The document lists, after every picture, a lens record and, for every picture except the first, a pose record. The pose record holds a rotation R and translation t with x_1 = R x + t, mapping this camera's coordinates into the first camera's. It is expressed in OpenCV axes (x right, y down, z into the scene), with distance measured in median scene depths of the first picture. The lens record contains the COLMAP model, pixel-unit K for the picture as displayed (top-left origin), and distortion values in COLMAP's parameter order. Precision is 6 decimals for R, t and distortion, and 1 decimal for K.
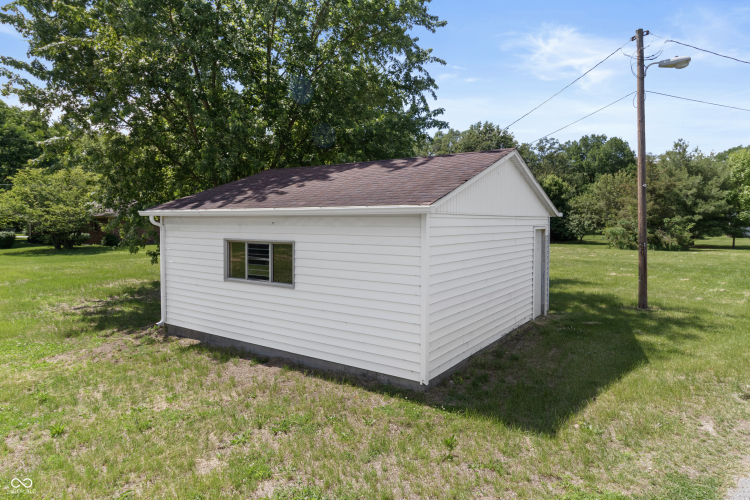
lens RADIAL K [[463.2, 0, 375.0], [0, 463.2, 250.0], [0, 0, 1]] dist [-0.001394, -0.000484]
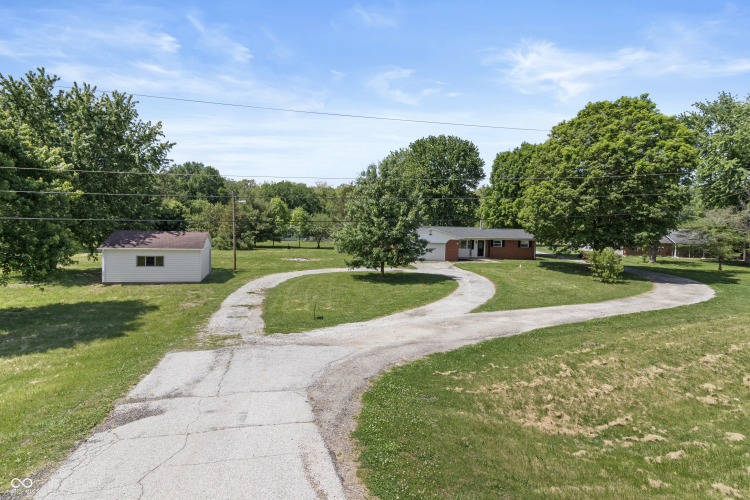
lens RADIAL K [[415.1, 0, 374.9], [0, 415.1, 233.8], [0, 0, 1]] dist [0.000353, 0.000018]
pose [[0.647929, 0.000381, 0.761701, -0.308411], [0.022686, 0.999547, -0.019798, -0.017284], [-0.761363, 0.030108, 0.647627, -0.503917]]
